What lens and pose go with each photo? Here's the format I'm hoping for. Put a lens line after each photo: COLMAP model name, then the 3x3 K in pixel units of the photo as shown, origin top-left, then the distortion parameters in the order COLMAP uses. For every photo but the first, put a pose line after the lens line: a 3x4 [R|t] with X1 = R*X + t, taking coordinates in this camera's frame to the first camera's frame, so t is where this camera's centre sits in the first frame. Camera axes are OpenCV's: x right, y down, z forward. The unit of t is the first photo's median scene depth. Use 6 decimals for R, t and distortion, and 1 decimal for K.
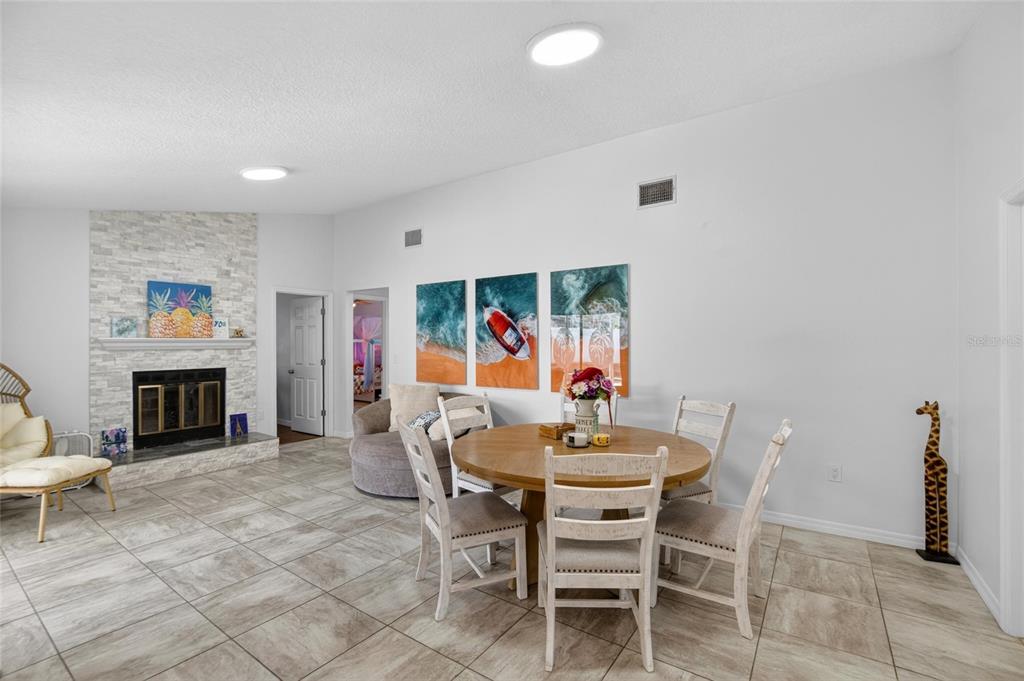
lens RADIAL K [[455.8, 0, 507.0], [0, 455.8, 339.1], [0, 0, 1]] dist [-0.040946, 0.006600]
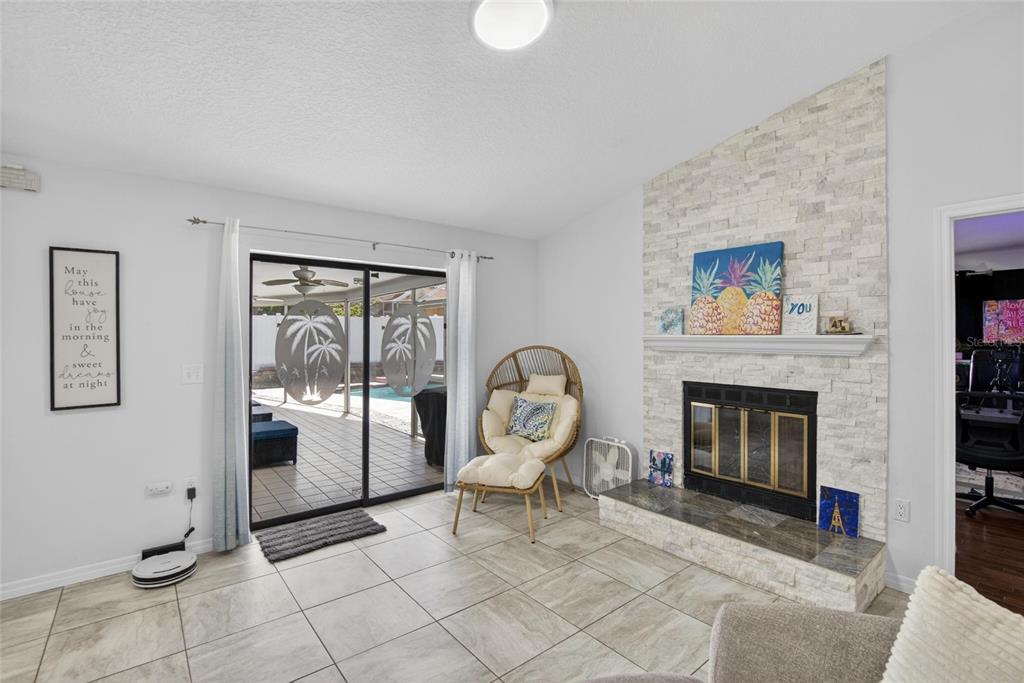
lens RADIAL K [[468.3, 0, 512.0], [0, 468.3, 330.4], [0, 0, 1]] dist [-0.031146, 0.000045]
pose [[-0.273715, -0.008220, -0.961776, -0.020508], [0.005839, 0.999931, -0.010207, -0.004249], [0.961793, -0.008410, -0.273648, 0.911907]]
